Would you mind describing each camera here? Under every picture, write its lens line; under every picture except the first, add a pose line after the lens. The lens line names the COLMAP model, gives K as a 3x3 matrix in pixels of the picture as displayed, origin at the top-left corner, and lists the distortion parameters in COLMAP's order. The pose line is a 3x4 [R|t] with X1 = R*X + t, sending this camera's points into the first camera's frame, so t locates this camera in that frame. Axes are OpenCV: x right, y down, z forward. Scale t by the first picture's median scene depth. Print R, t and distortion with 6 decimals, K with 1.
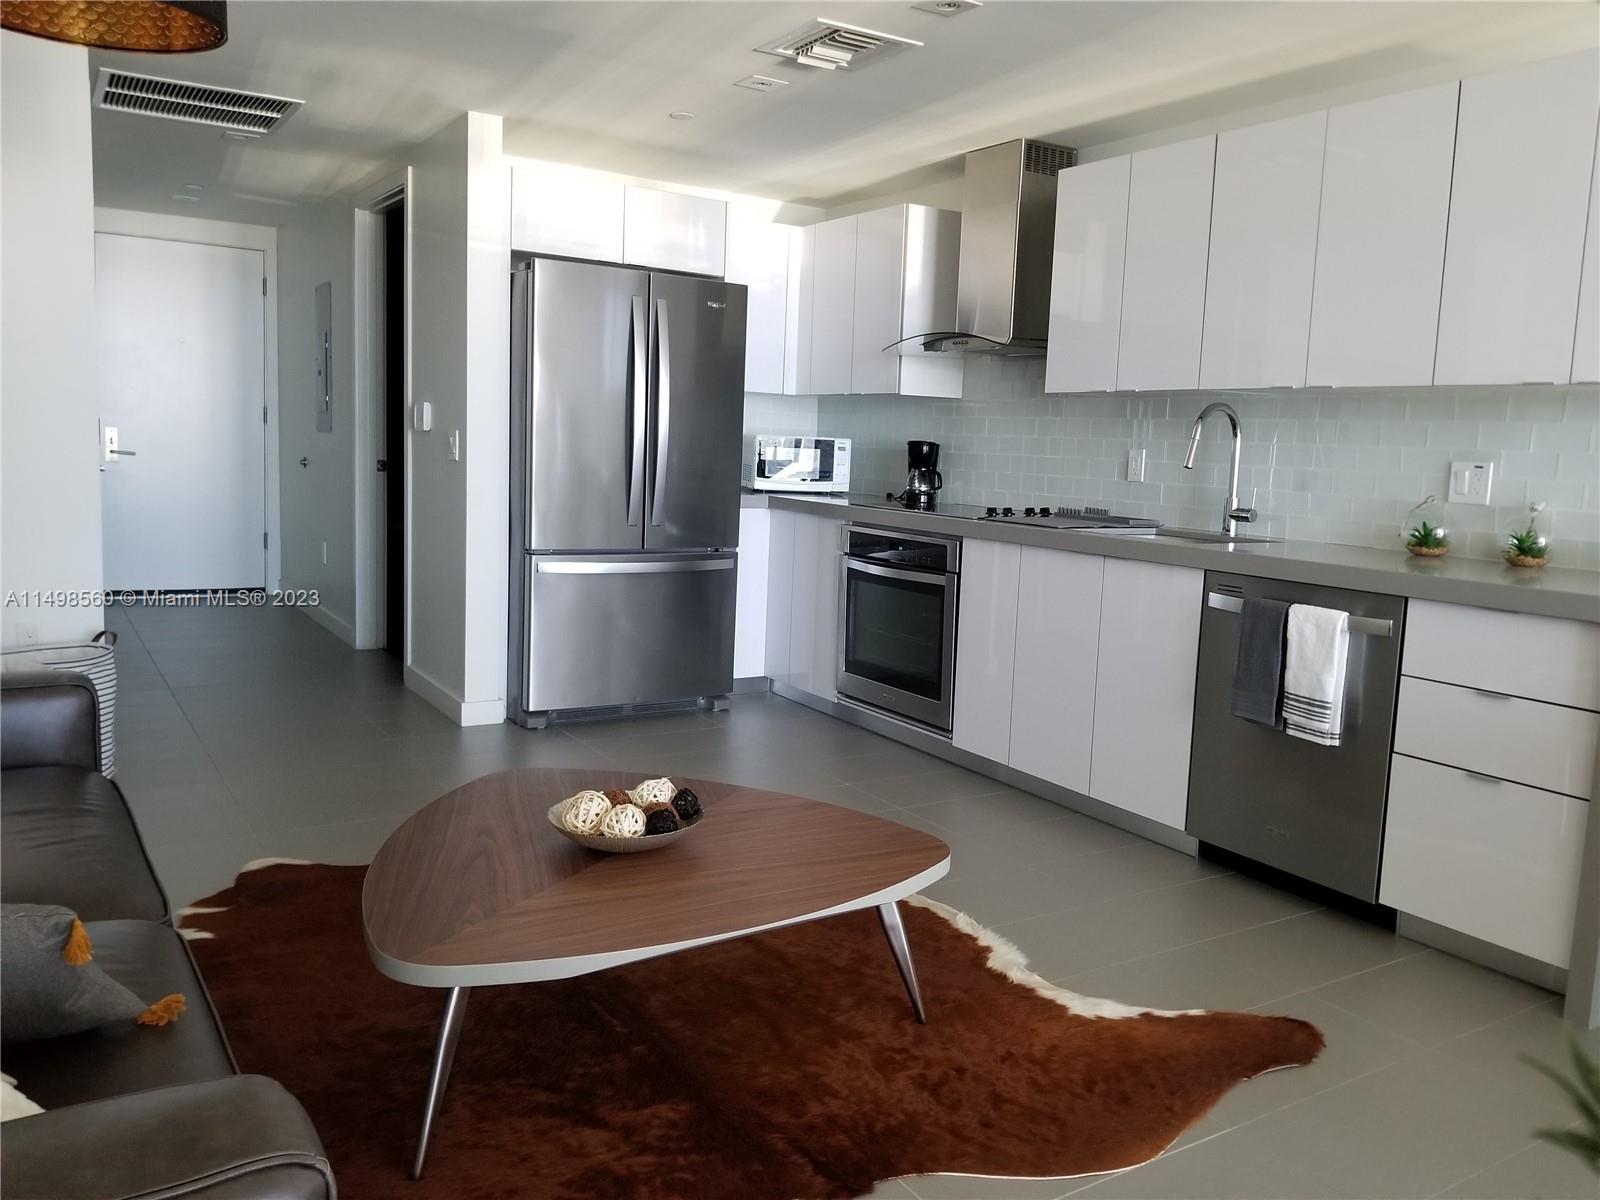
lens RADIAL K [[1280.0, 0, 816.9], [0, 1280.0, 583.4], [0, 0, 1]] dist [0.052669, -0.107670]
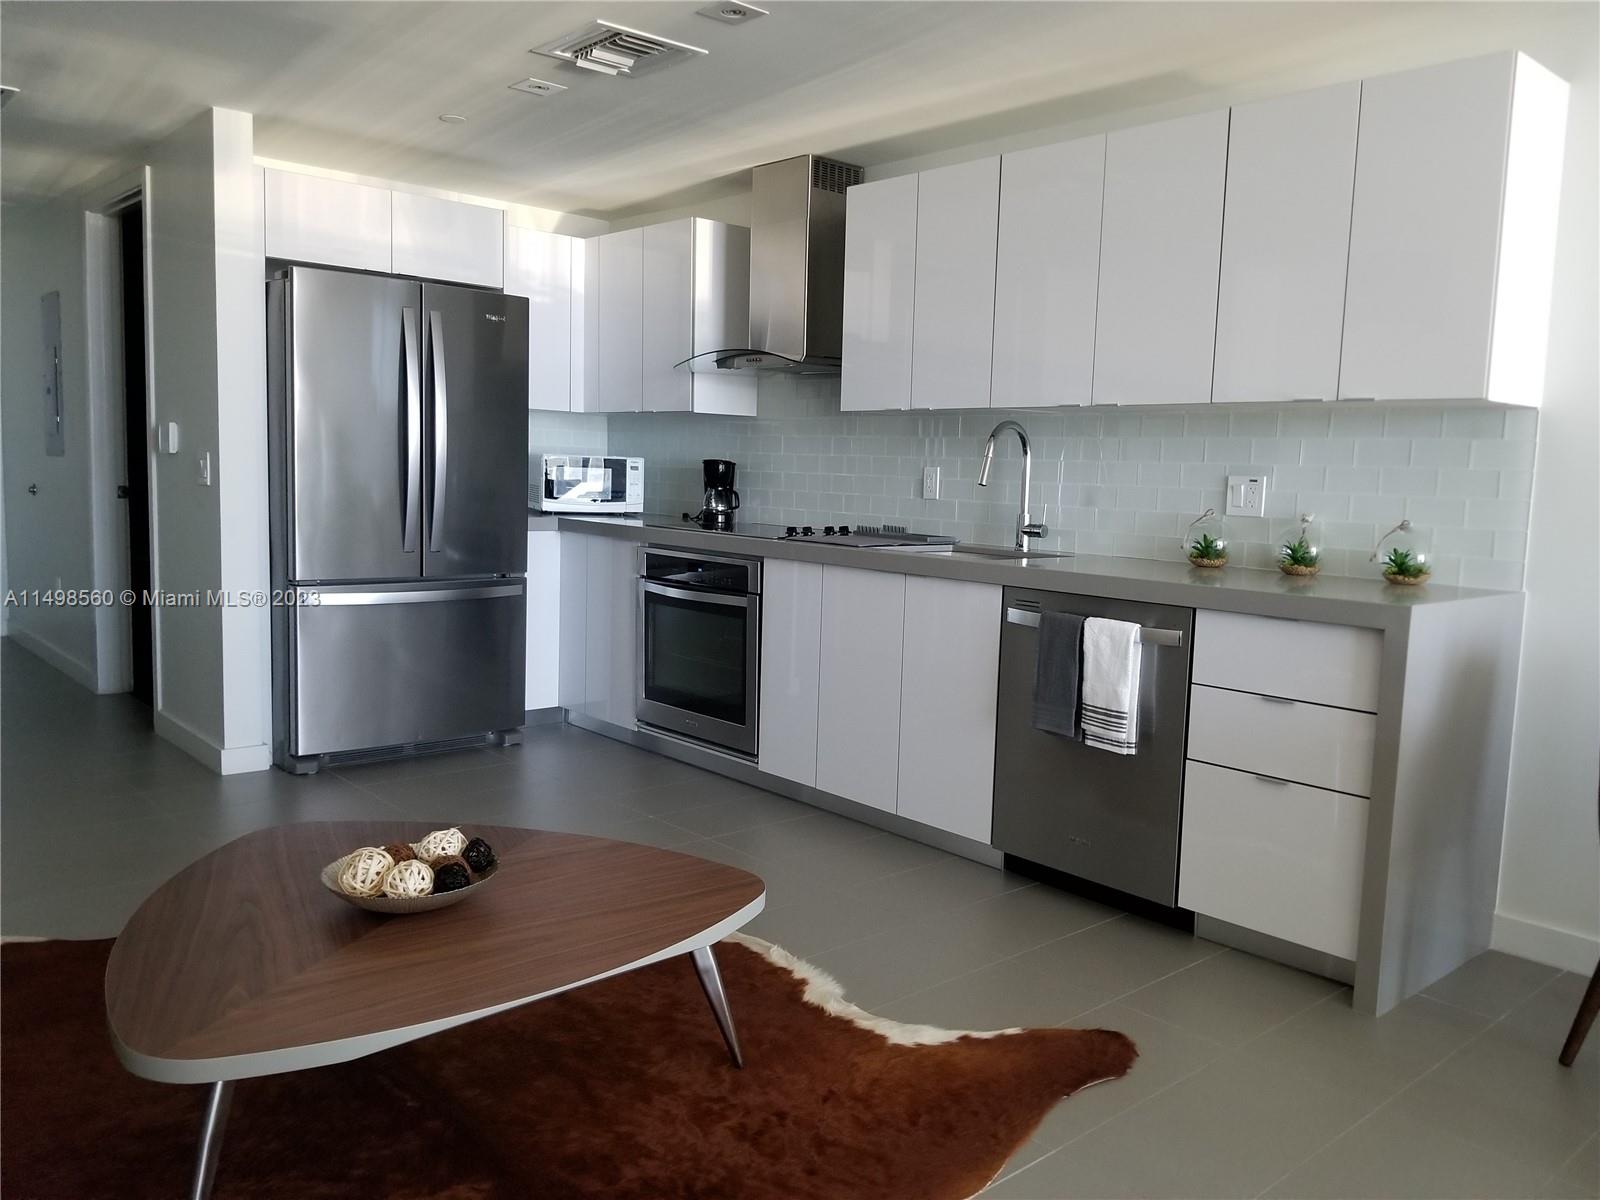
lens RADIAL K [[1280.0, 0, 837.3], [0, 1280.0, 594.4], [0, 0, 1]] dist [0.052669, -0.107670]
pose [[0.984004, -0.027715, 0.175978, -0.003945], [0.028571, 0.999589, -0.002332, -0.004885], [-0.175841, 0.007322, 0.984391, 0.028791]]
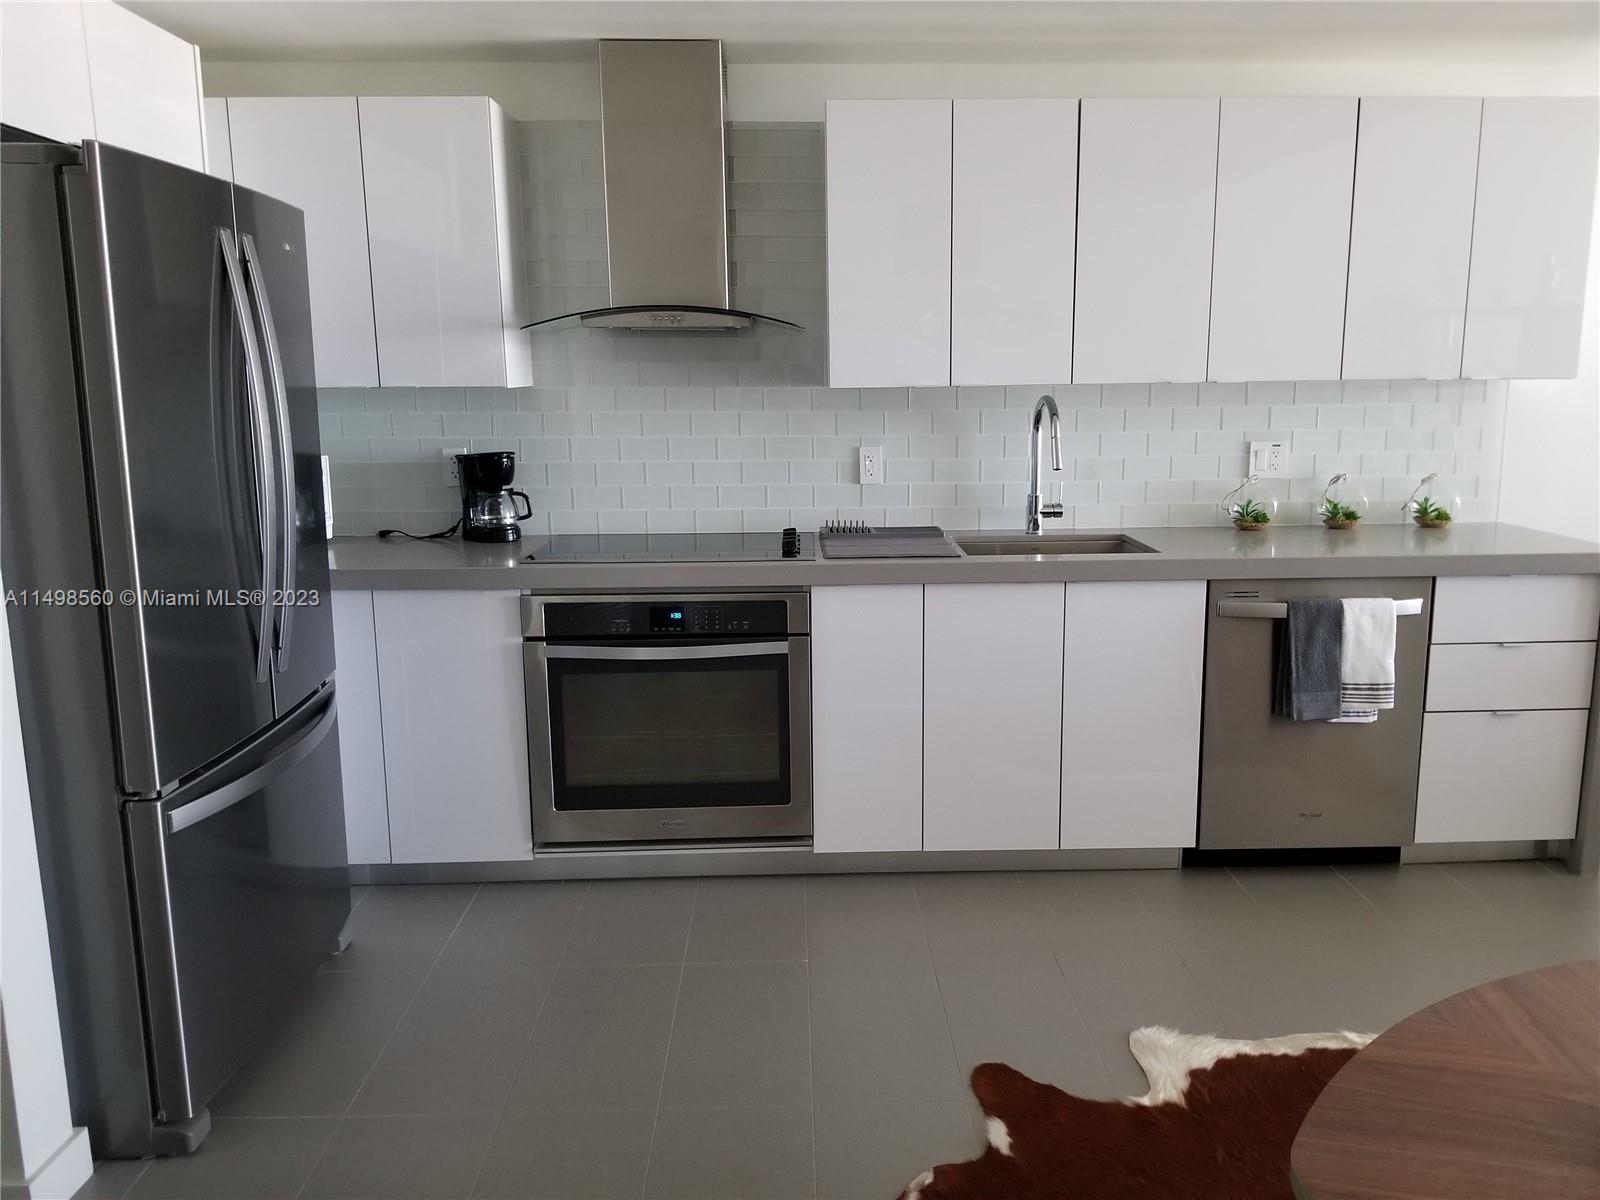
lens RADIAL K [[1280.0, 0, 802.3], [0, 1280.0, 588.6], [0, 0, 1]] dist [0.052669, -0.107670]
pose [[0.479680, -0.195005, 0.855500, -0.630016], [0.122172, 0.980338, 0.154958, -0.179624], [-0.868896, 0.030188, 0.494073, 0.748193]]
